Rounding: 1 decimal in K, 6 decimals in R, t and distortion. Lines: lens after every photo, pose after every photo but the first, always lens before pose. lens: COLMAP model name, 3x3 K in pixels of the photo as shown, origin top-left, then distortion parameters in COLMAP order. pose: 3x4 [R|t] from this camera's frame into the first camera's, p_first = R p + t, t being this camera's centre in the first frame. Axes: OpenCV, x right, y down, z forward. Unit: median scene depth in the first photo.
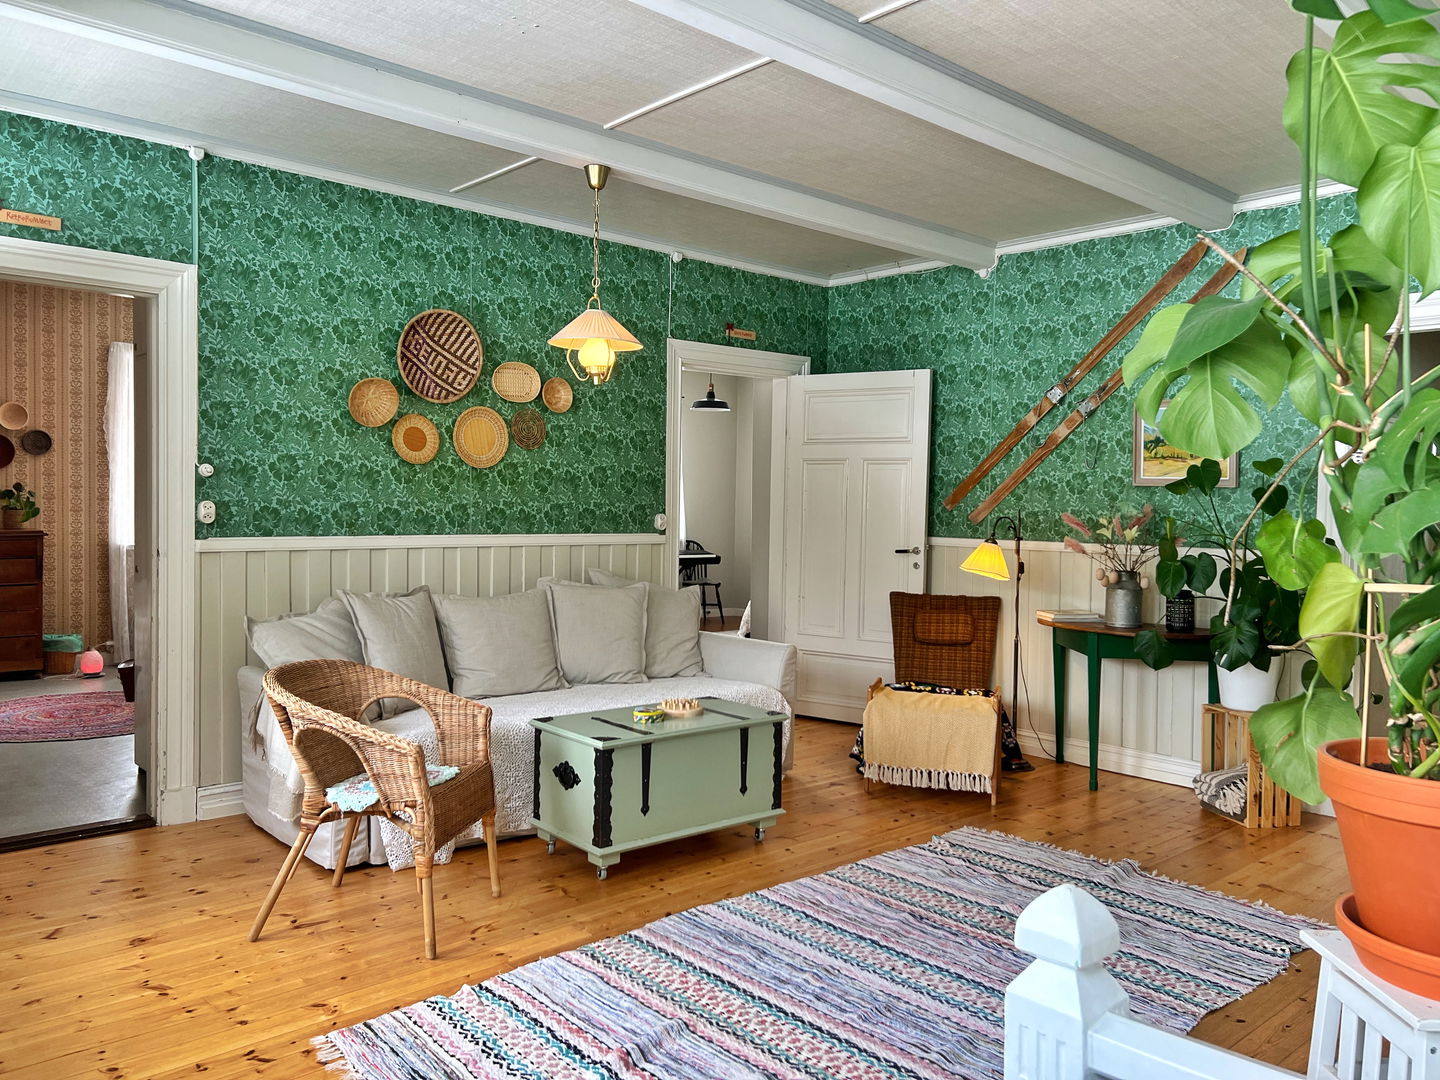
lens RADIAL K [[1086.8, 0, 722.0], [0, 1086.8, 535.3], [0, 0, 1]] dist [0.057968, 0.001757]
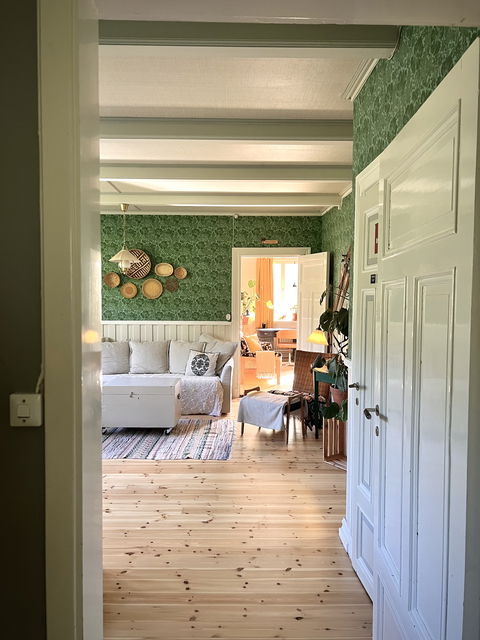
lens RADIAL K [[483.0, 0, 240.8], [0, 483.0, 322.0], [0, 0, 1]] dist [0.057968, 0.001757]
pose [[0.747281, 0.009157, -0.664445, 0.821952], [-0.013098, 0.999914, -0.000951, 0.001013], [0.664379, 0.009414, 0.747336, 0.148895]]
